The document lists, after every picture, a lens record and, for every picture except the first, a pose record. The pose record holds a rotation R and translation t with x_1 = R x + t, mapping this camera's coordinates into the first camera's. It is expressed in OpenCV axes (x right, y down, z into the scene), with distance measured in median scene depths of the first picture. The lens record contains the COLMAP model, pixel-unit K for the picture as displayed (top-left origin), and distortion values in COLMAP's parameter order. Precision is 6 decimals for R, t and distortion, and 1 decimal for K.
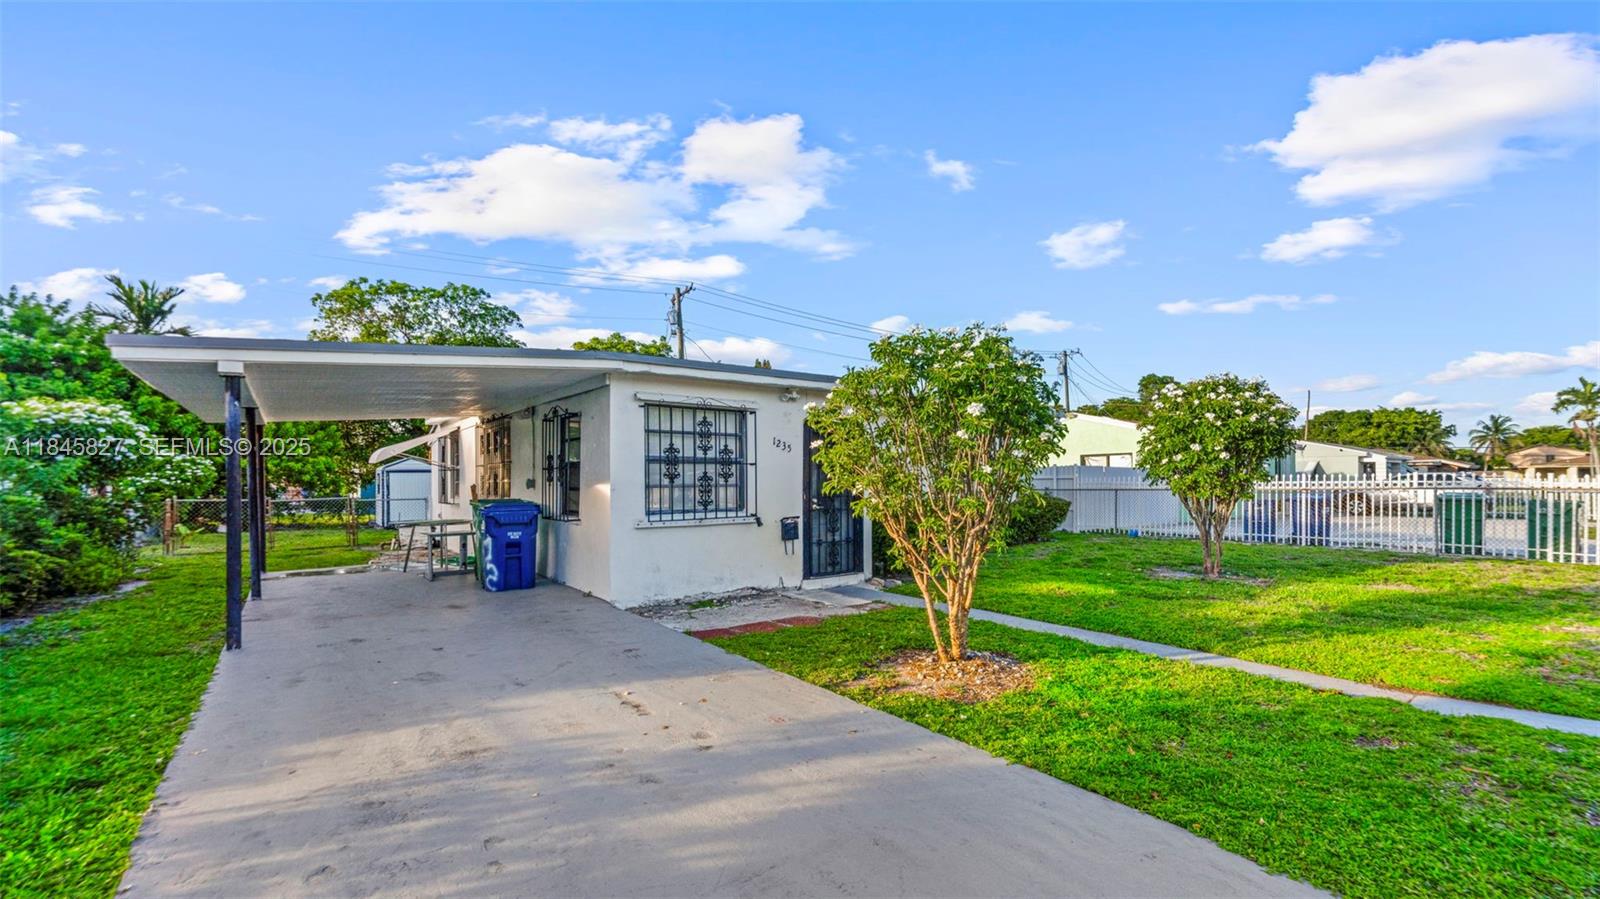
lens RADIAL K [[648.5, 0, 821.0], [0, 648.5, 471.0], [0, 0, 1]] dist [-0.003139, -0.000422]
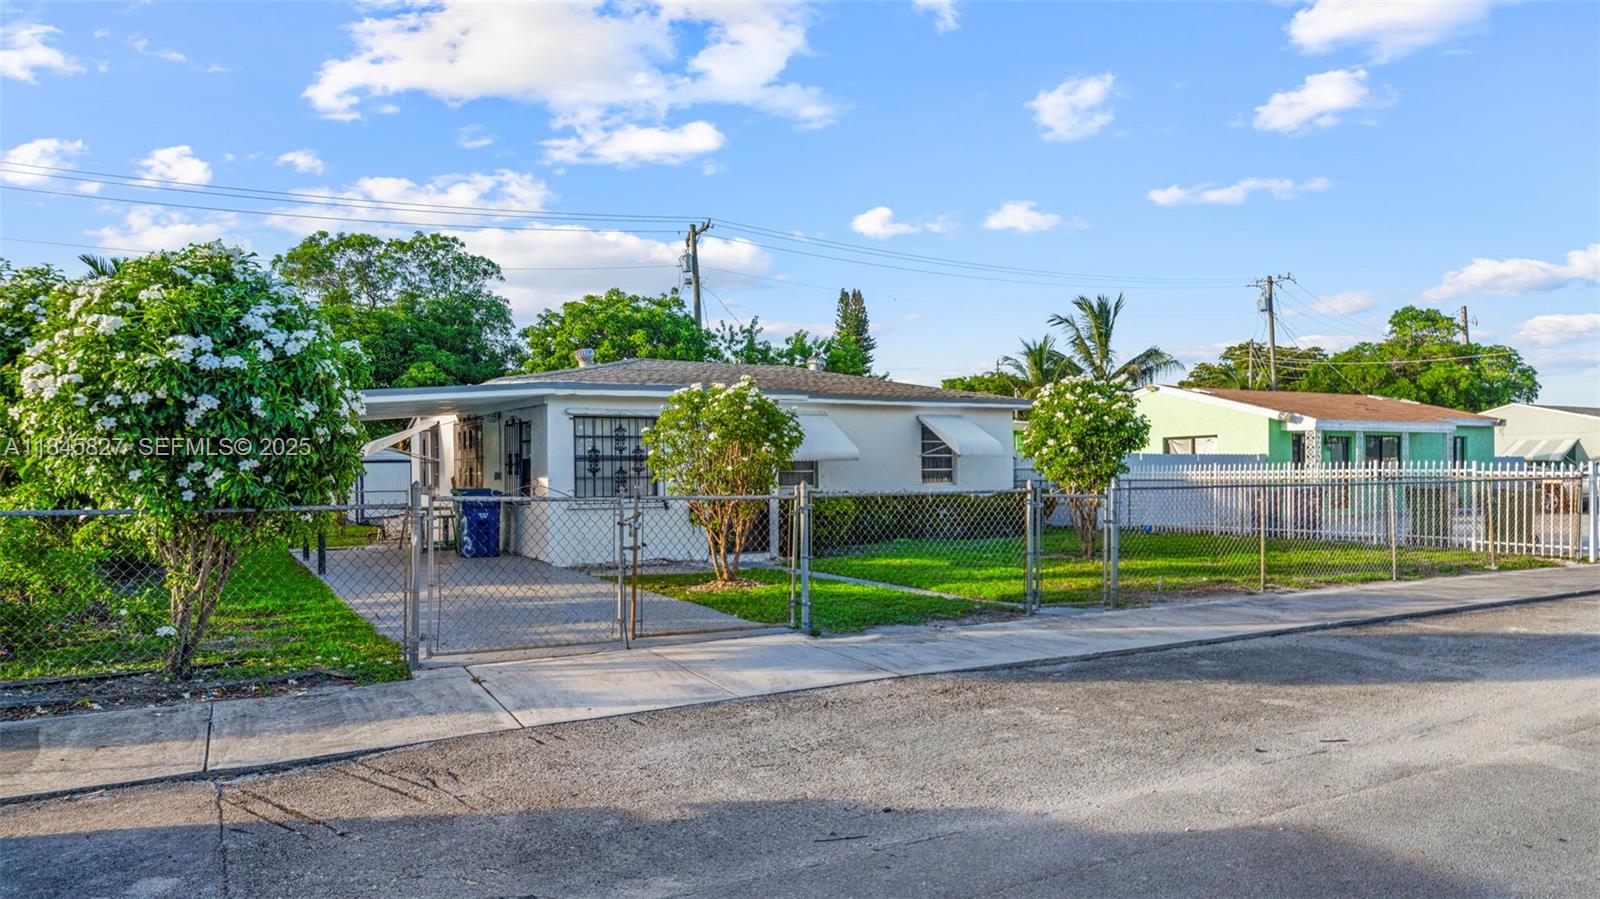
lens RADIAL K [[1019.7, 0, 832.7], [0, 1019.7, 471.5], [0, 0, 1]] dist [0.002262, 0.001867]
pose [[0.991377, -0.003734, -0.130986, 0.477013], [0.006109, 0.999824, 0.017734, -0.021346], [0.130897, -0.018382, 0.991226, -0.911069]]
